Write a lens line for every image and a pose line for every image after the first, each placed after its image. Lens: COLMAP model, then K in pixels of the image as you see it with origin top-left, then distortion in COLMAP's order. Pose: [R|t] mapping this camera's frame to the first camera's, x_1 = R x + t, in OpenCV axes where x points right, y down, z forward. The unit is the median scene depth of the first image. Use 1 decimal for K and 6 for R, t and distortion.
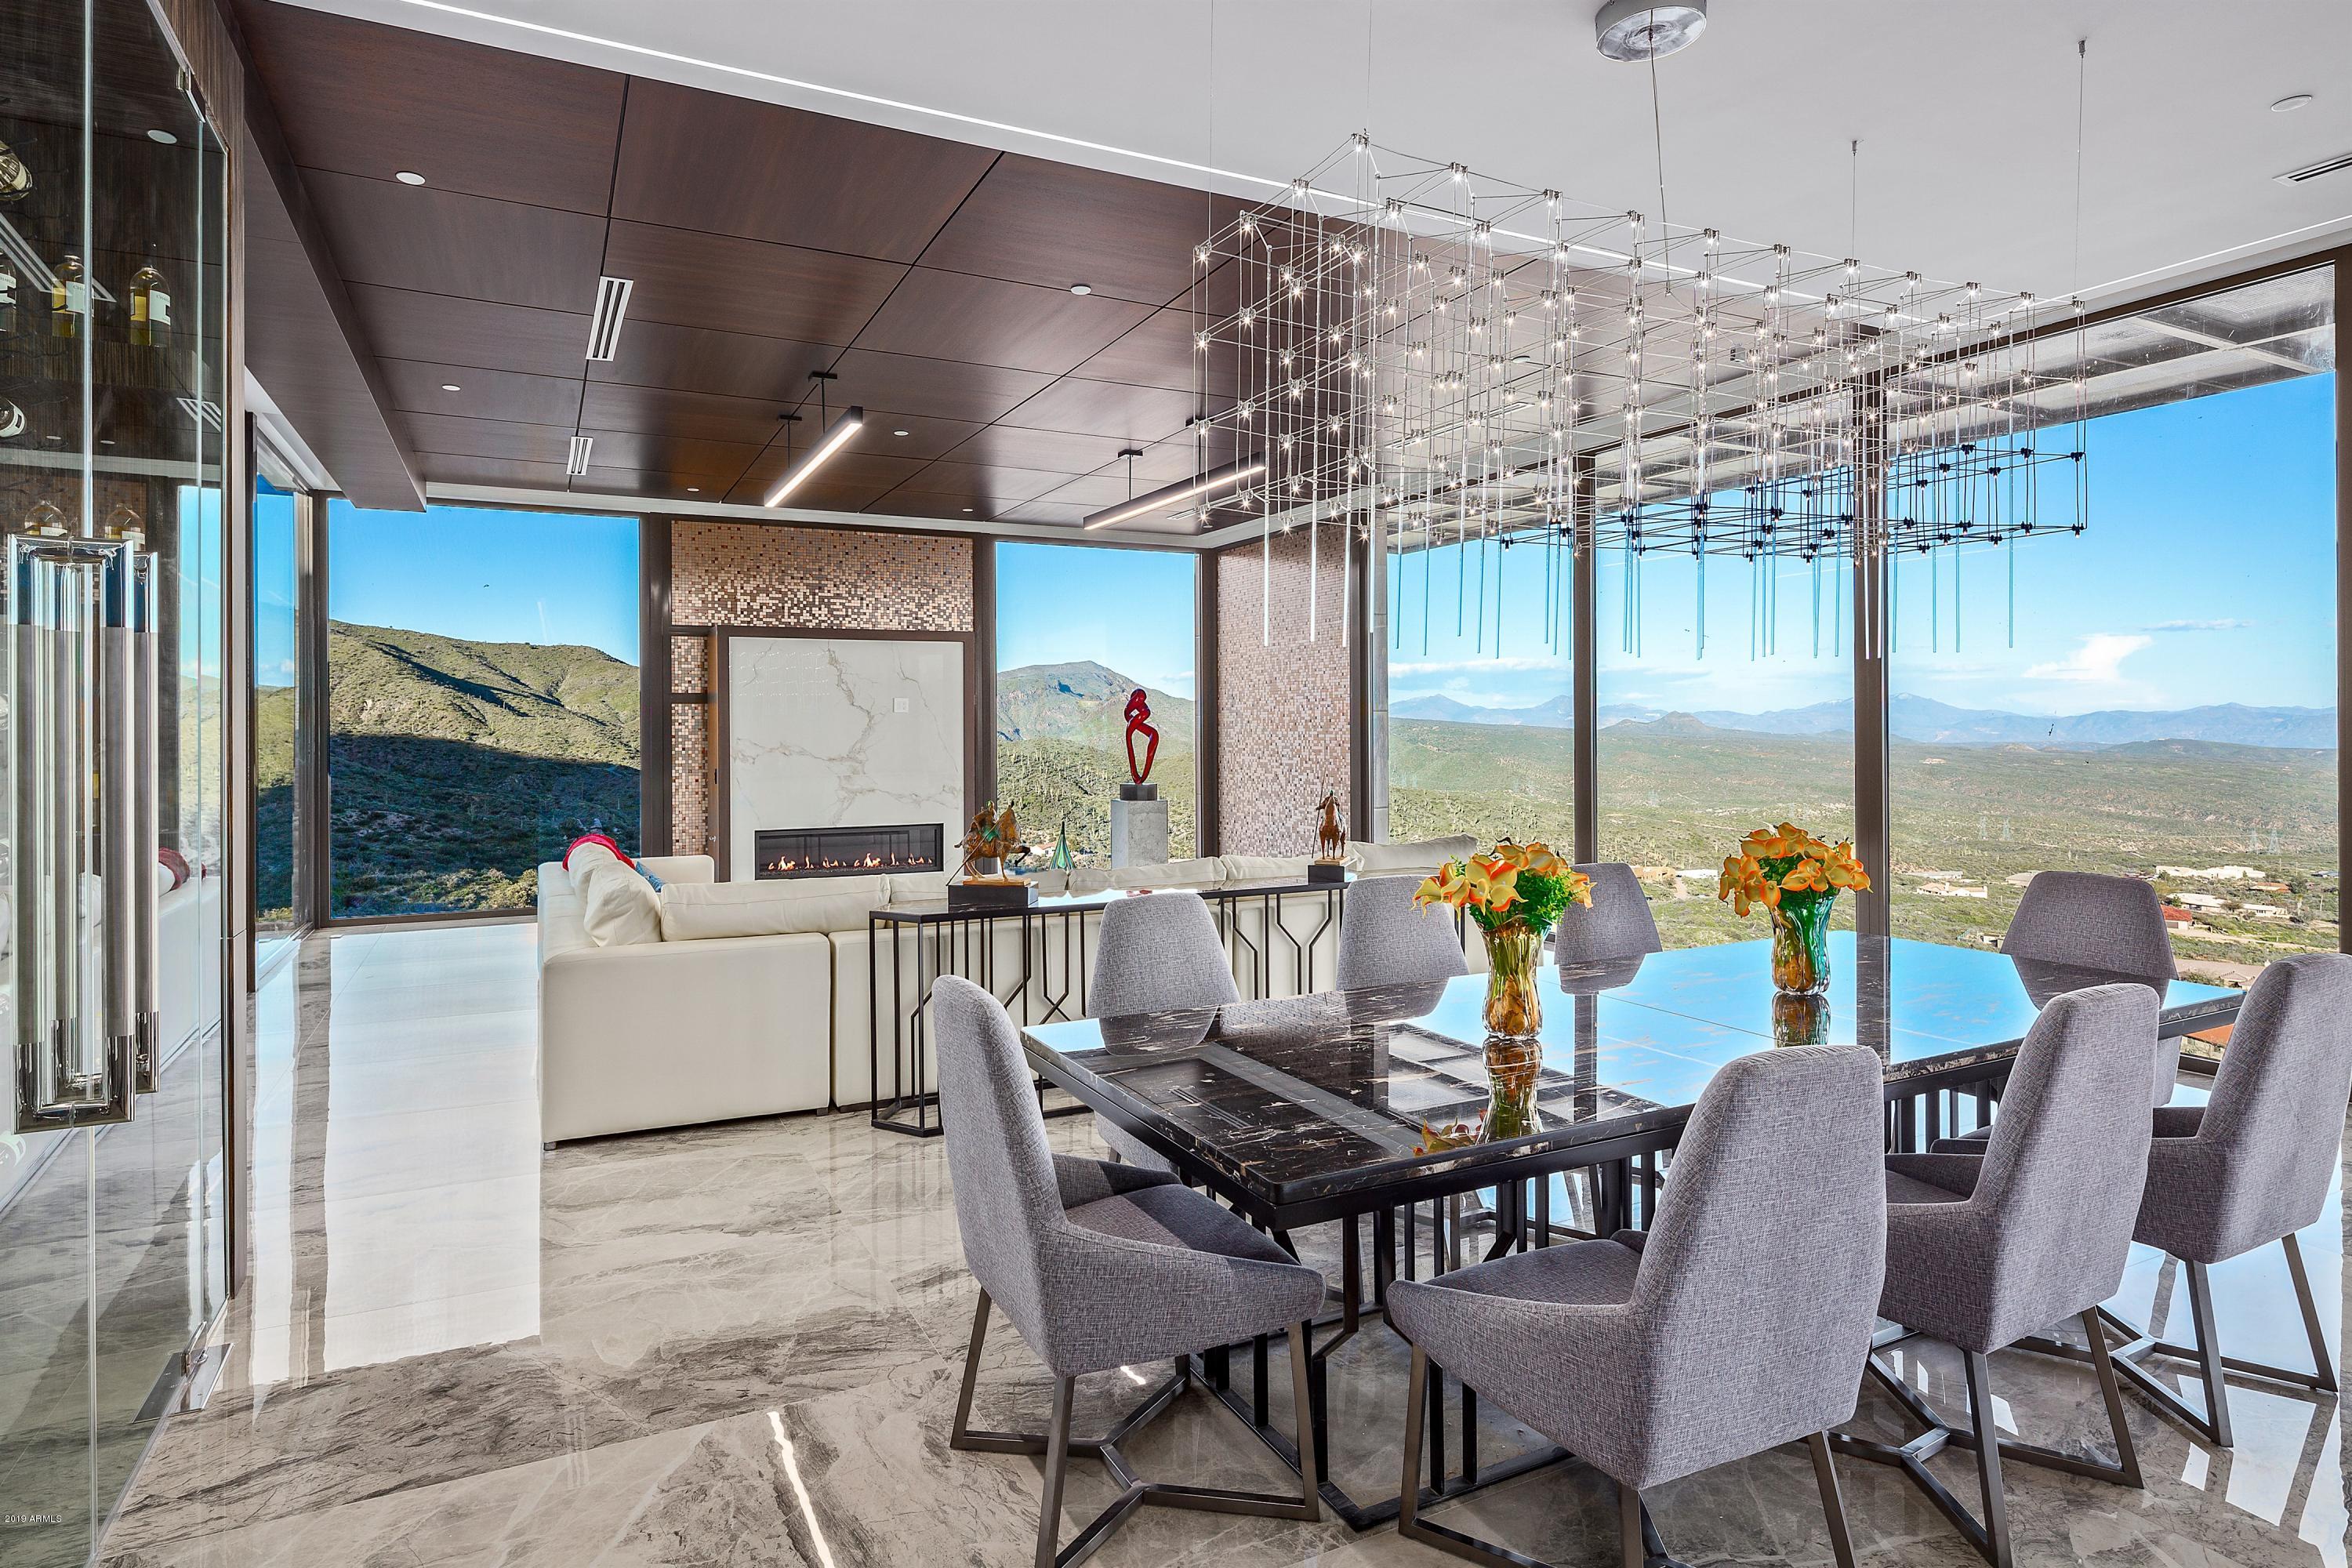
lens RADIAL K [[1248.8, 0, 1120.9], [0, 1248.8, 736.1], [0, 0, 1]] dist [-0.000189, 0.000017]
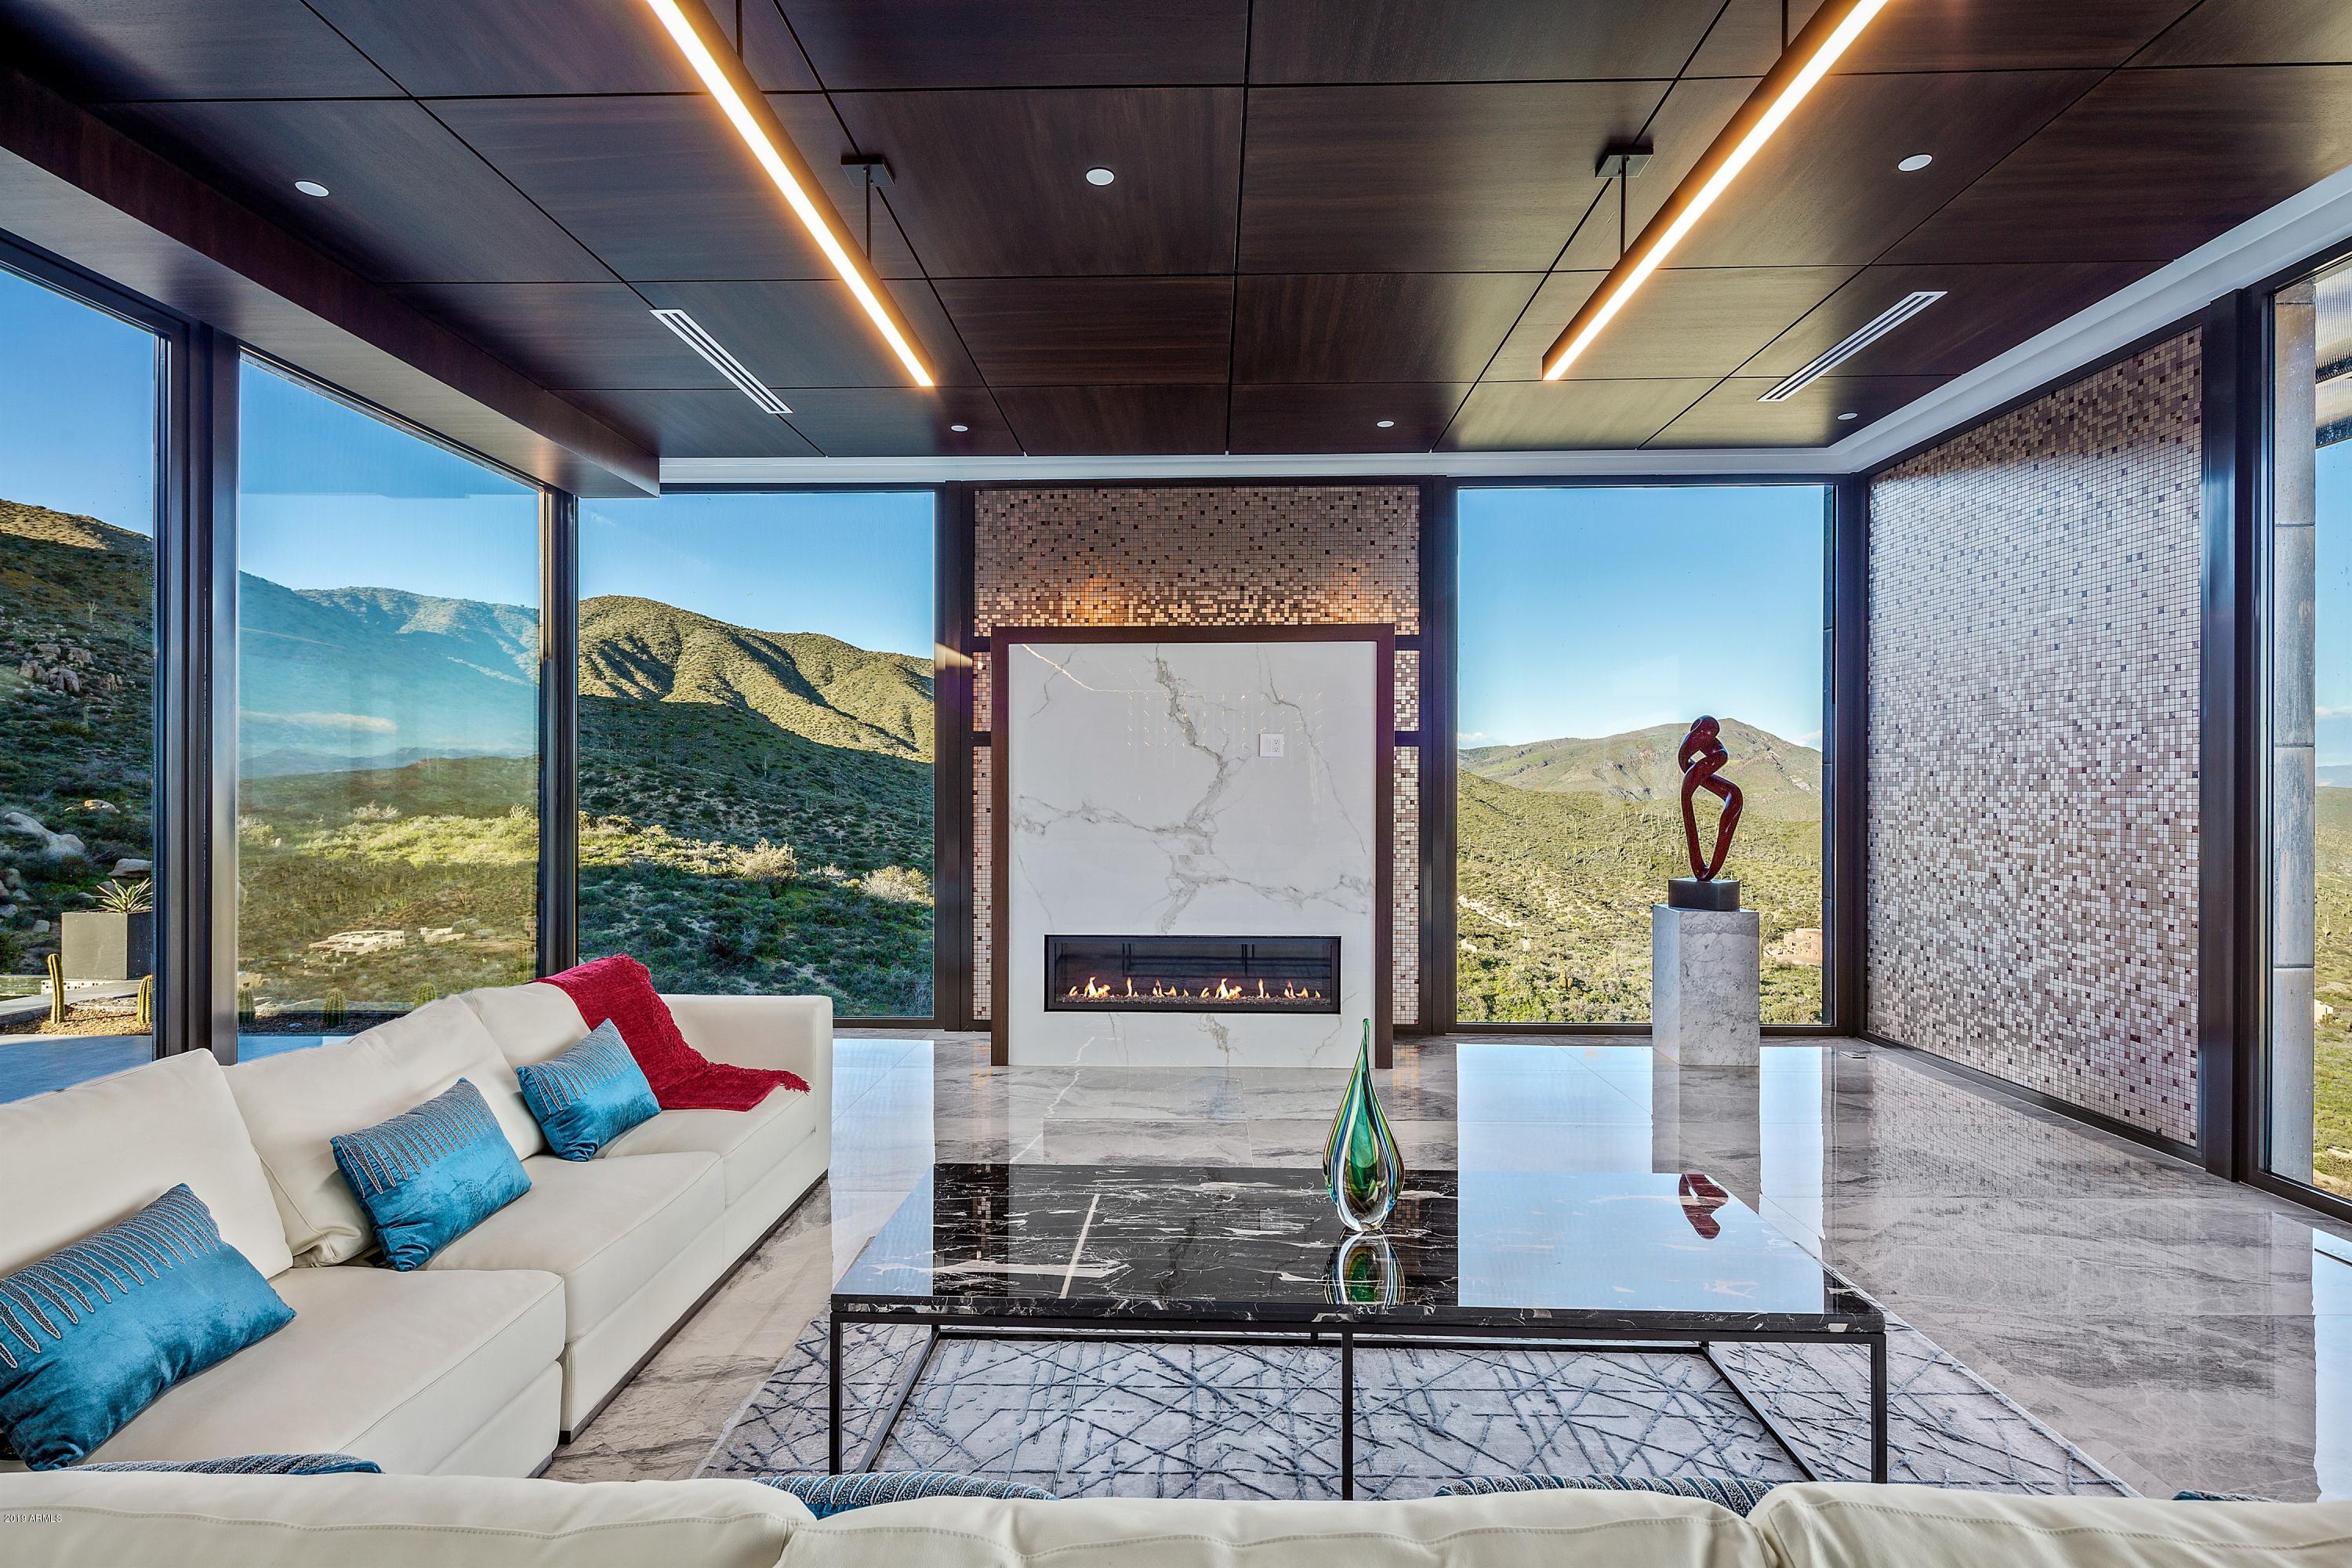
lens RADIAL K [[1148.7, 0, 1172.0], [0, 1148.7, 783.9], [0, 0, 1]] dist [0.000031, -0.000507]
pose [[0.887870, 0.003765, -0.460078, 0.041084], [-0.007649, 0.999949, -0.006579, -0.000976], [0.460030, 0.009360, 0.887854, 0.427453]]
